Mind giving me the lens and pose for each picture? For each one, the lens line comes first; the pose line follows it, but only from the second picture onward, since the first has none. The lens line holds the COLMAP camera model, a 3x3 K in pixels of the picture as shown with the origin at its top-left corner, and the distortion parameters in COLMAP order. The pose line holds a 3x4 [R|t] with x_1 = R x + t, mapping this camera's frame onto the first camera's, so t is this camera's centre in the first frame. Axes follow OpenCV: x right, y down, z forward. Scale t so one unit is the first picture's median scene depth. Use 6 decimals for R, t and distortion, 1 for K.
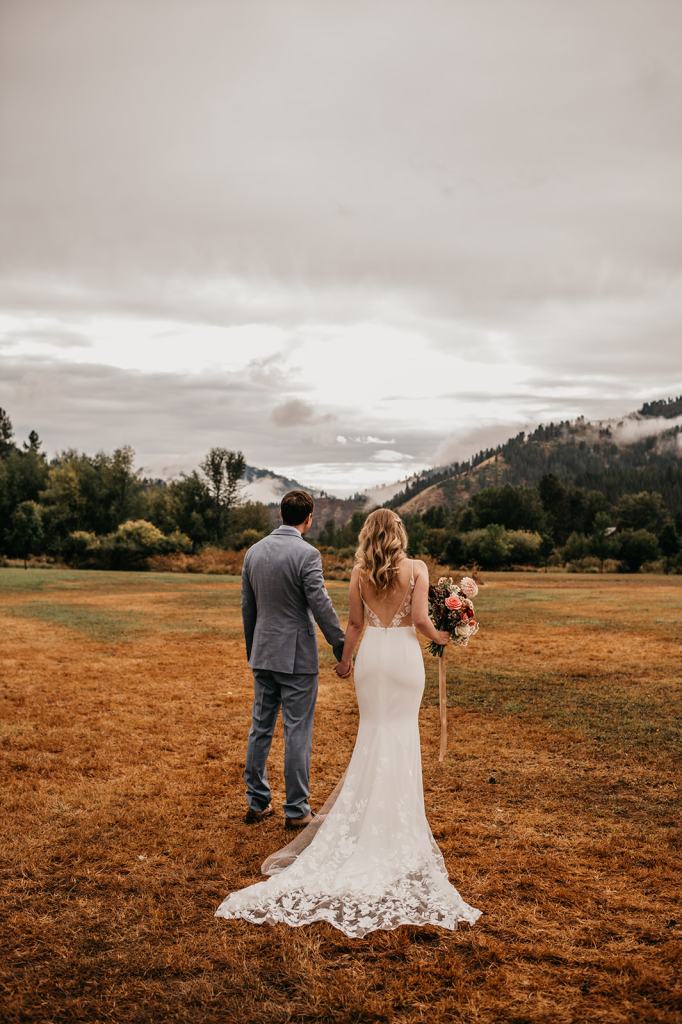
lens RADIAL K [[1386.1, 0, 275.5], [0, 1386.1, 513.1], [0, 0, 1]] dist [-0.051551, -0.014101]
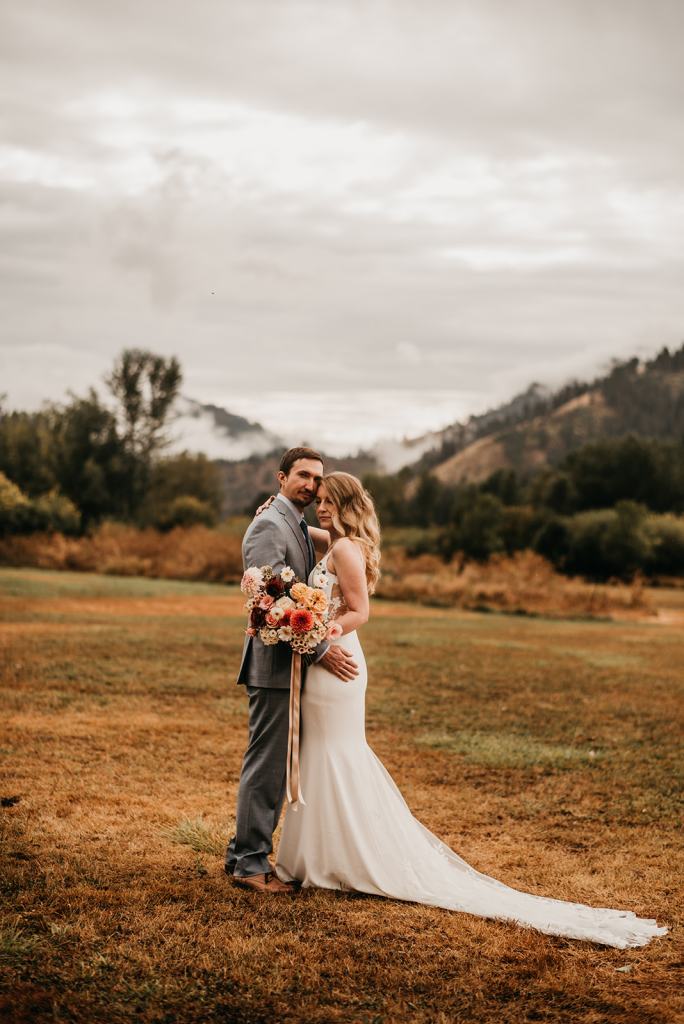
lens RADIAL K [[1761.7, 0, 342.0], [0, 1761.7, 512.0], [0, 0, 1]] dist [-0.262817, -0.011648]
pose [[0.996537, 0.036705, 0.074612, -0.008709], [-0.037536, 0.999248, 0.009764, 0.009255], [-0.074197, -0.012531, 0.997165, 0.288146]]
